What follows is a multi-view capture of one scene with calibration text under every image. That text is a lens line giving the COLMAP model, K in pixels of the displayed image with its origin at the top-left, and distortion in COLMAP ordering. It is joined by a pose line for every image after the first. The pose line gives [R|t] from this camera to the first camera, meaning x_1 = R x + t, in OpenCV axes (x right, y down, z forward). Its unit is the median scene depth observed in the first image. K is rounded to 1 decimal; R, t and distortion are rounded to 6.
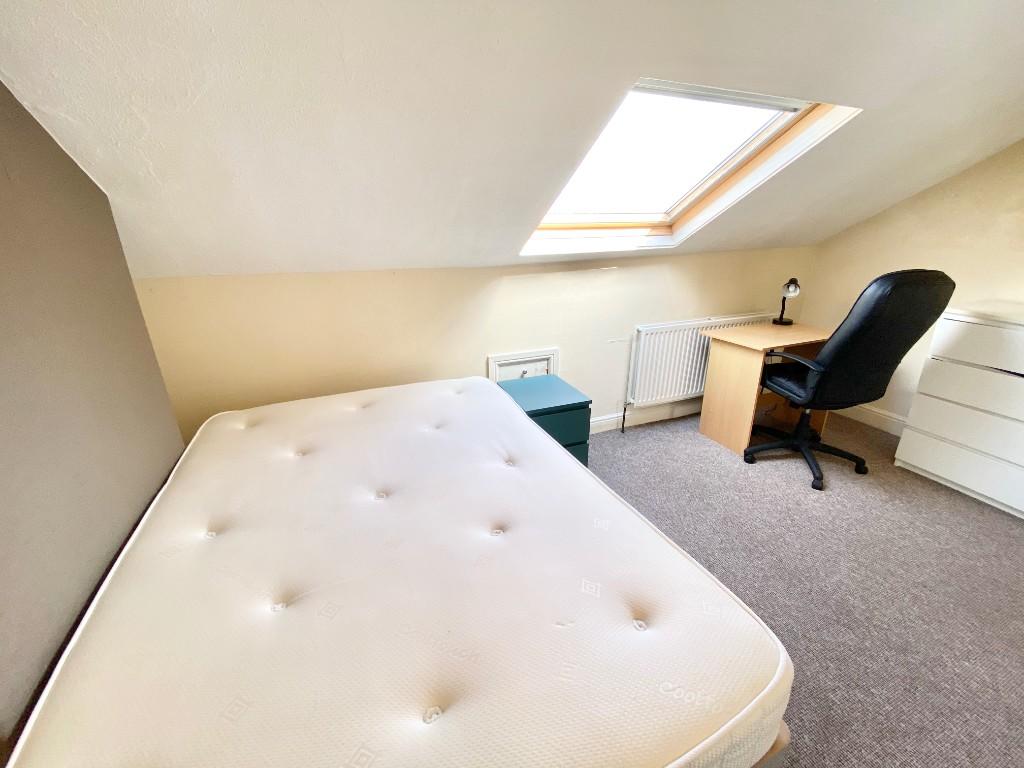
lens RADIAL K [[415.4, 0, 512.0], [0, 415.4, 384.0], [0, 0, 1]] dist [0.041438, -0.033544]
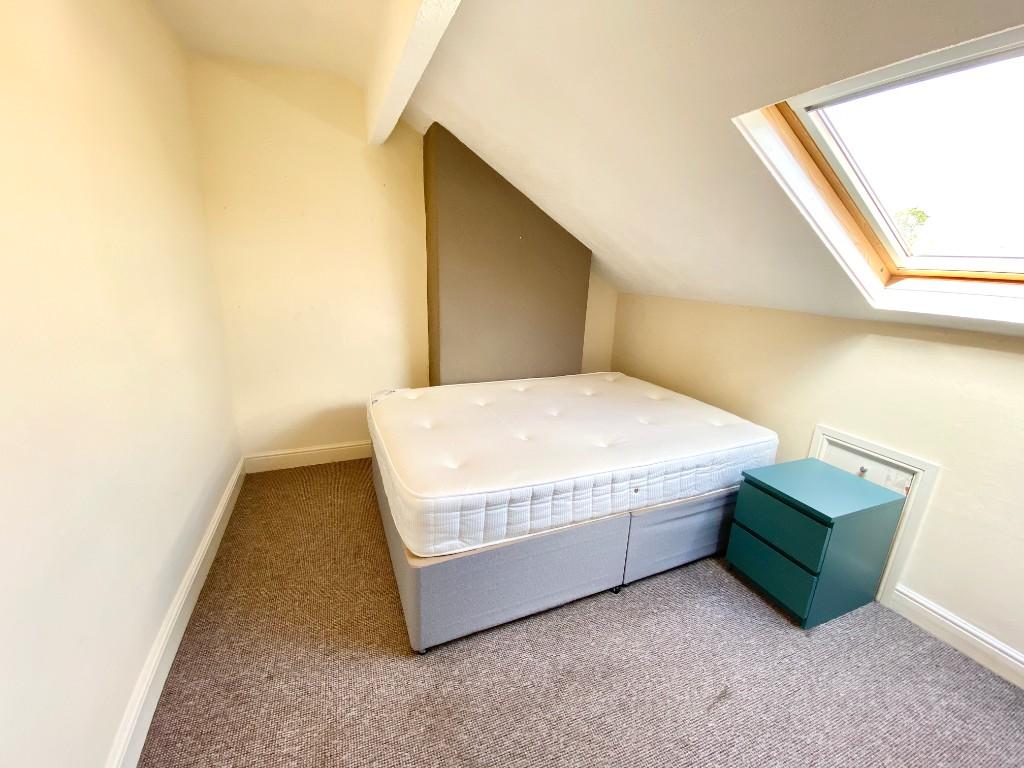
lens RADIAL K [[415.4, 0, 512.0], [0, 415.4, 384.0], [0, 0, 1]] dist [0.041438, -0.033544]
pose [[0.003074, 0.281250, -0.959630, 0.694507], [-0.377299, 0.889034, 0.259352, -0.121572], [0.926086, 0.361270, 0.108848, 0.321118]]
